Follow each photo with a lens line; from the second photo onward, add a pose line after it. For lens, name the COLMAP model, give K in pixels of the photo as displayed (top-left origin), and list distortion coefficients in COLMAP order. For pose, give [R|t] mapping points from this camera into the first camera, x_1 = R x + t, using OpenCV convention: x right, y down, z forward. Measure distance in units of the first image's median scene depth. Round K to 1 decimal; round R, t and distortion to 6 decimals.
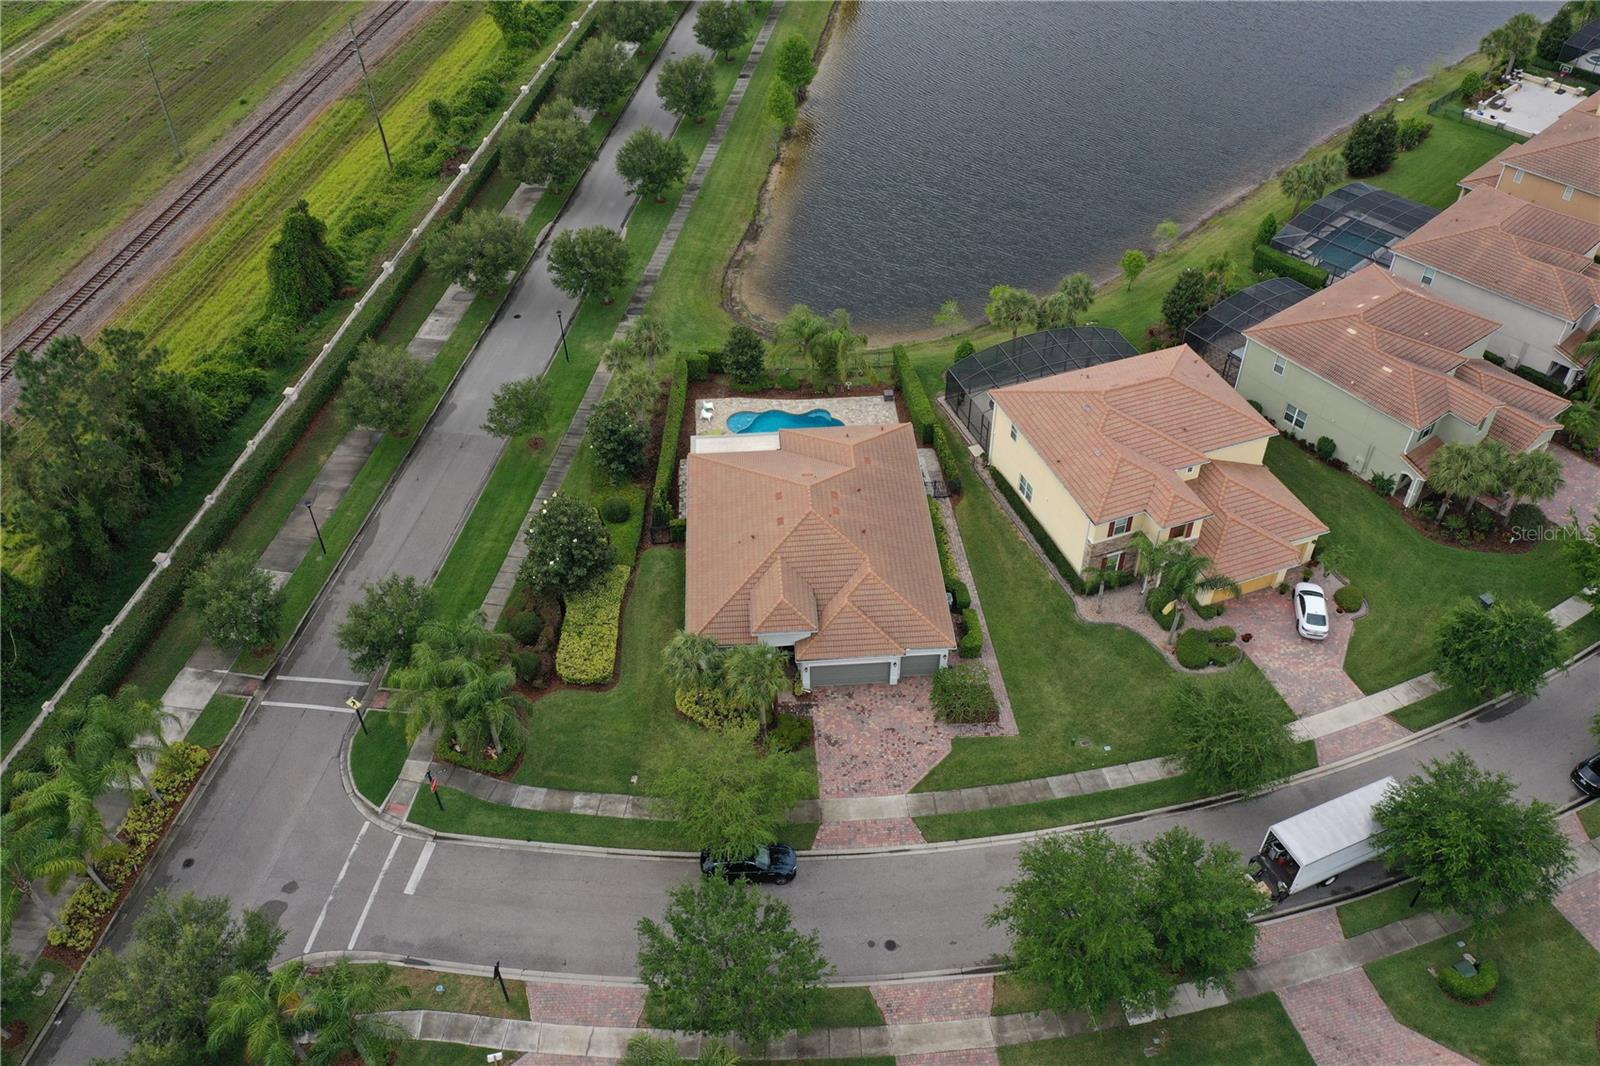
lens RADIAL K [[1259.6, 0, 799.2], [0, 1259.6, 535.0], [0, 0, 1]] dist [-0.010174, 0.006998]
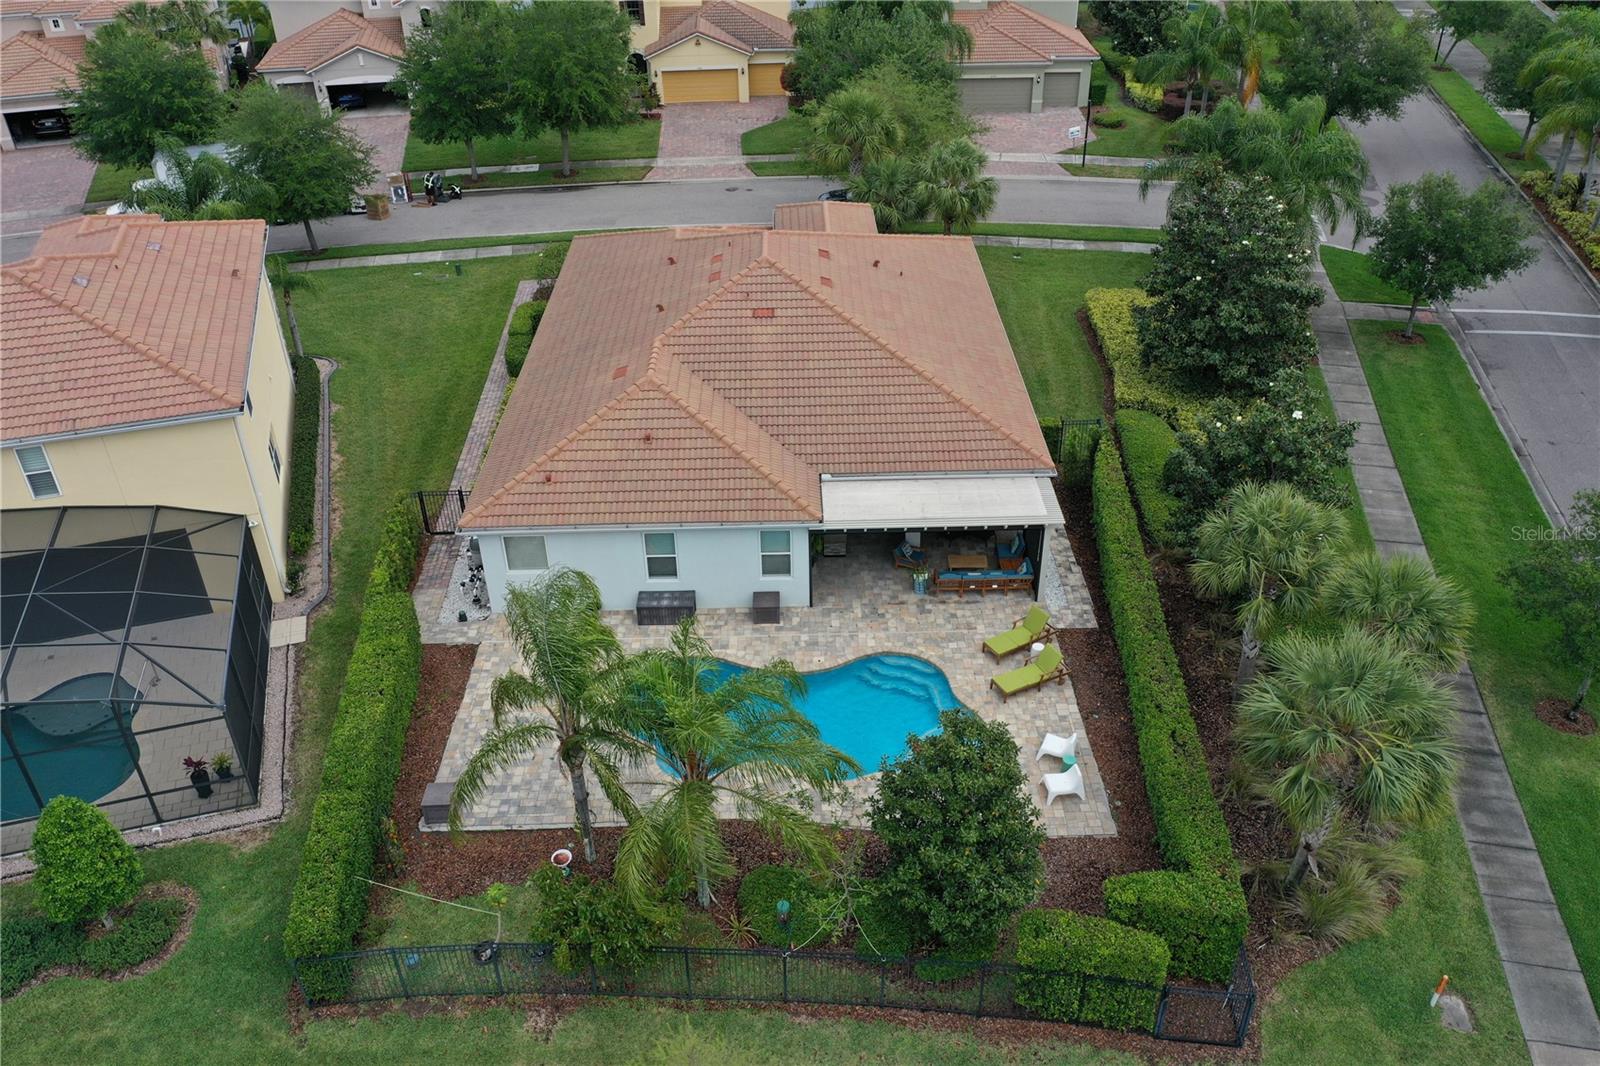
lens RADIAL K [[1259.6, 0, 799.7], [0, 1259.6, 530.3], [0, 0, 1]] dist [-0.010174, 0.006998]
pose [[-0.998404, 0.003252, 0.056373, -0.037511], [0.055346, 0.254249, 0.965554, -0.541036], [-0.011193, 0.967133, -0.254023, 1.365189]]
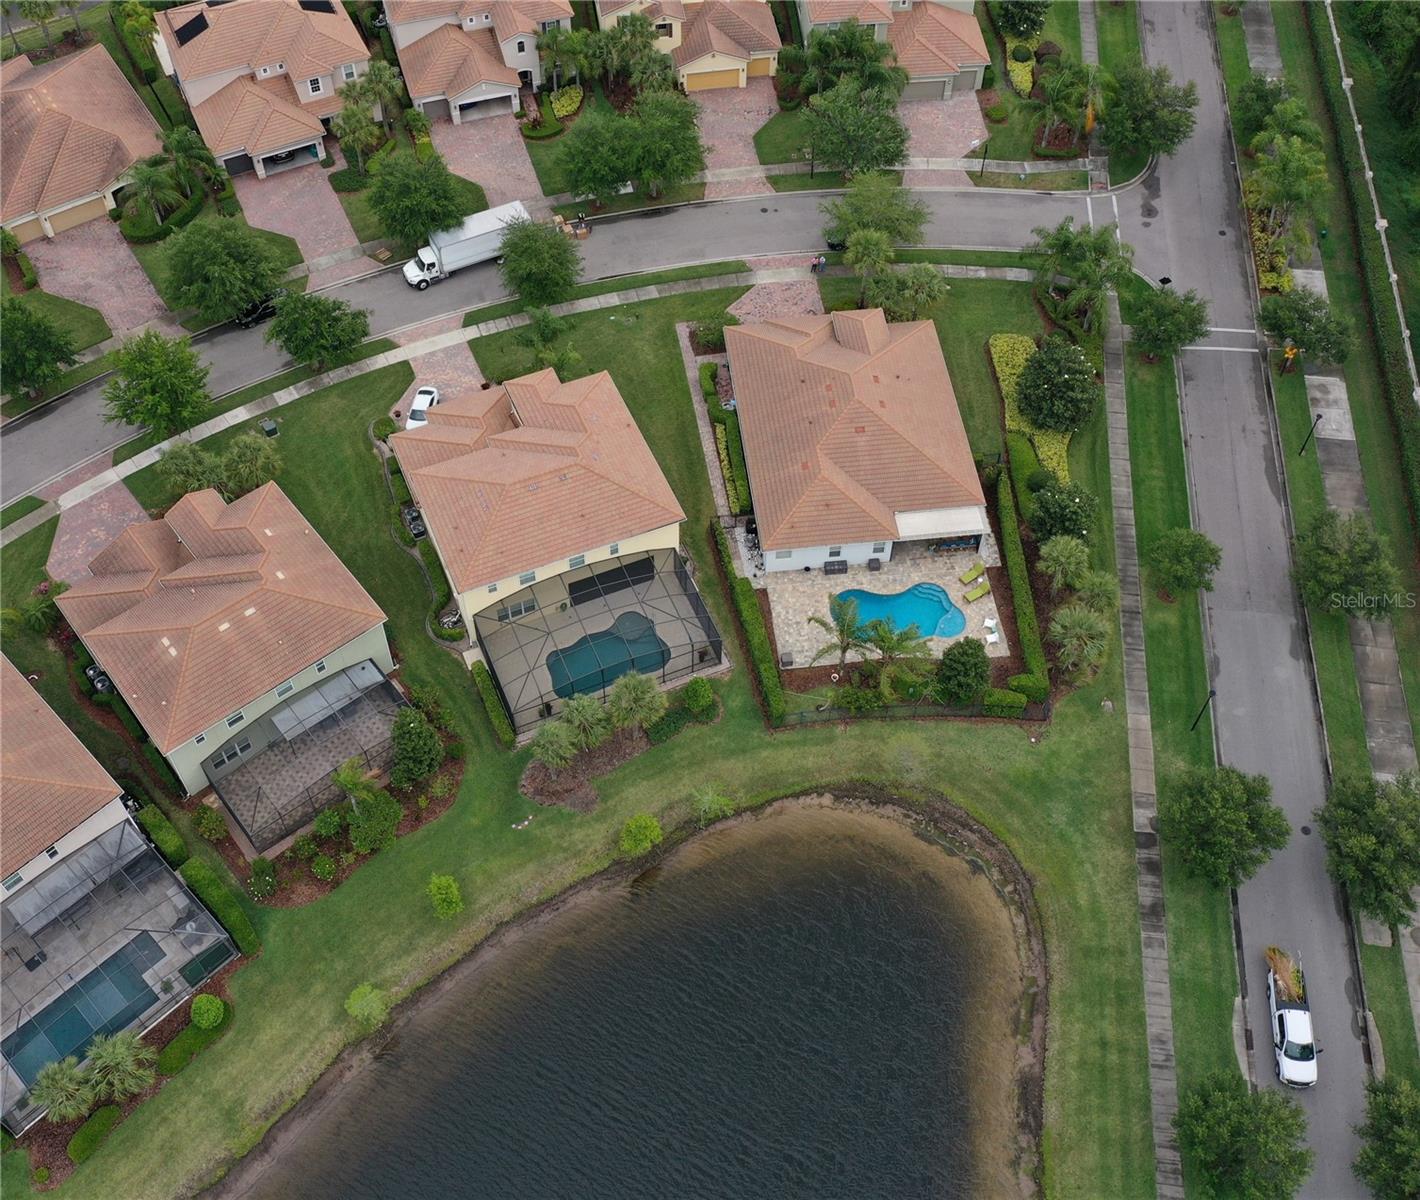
lens RADIAL K [[1595.4, 0, 649.8], [0, 1595.4, 518.9], [0, 0, 1]] dist [-0.003481, 0.000000]
pose [[-0.998715, 0.050497, 0.004294, 0.209493], [0.000666, -0.071641, 0.997430, -1.611770], [0.050675, 0.996151, 0.071516, 1.107593]]
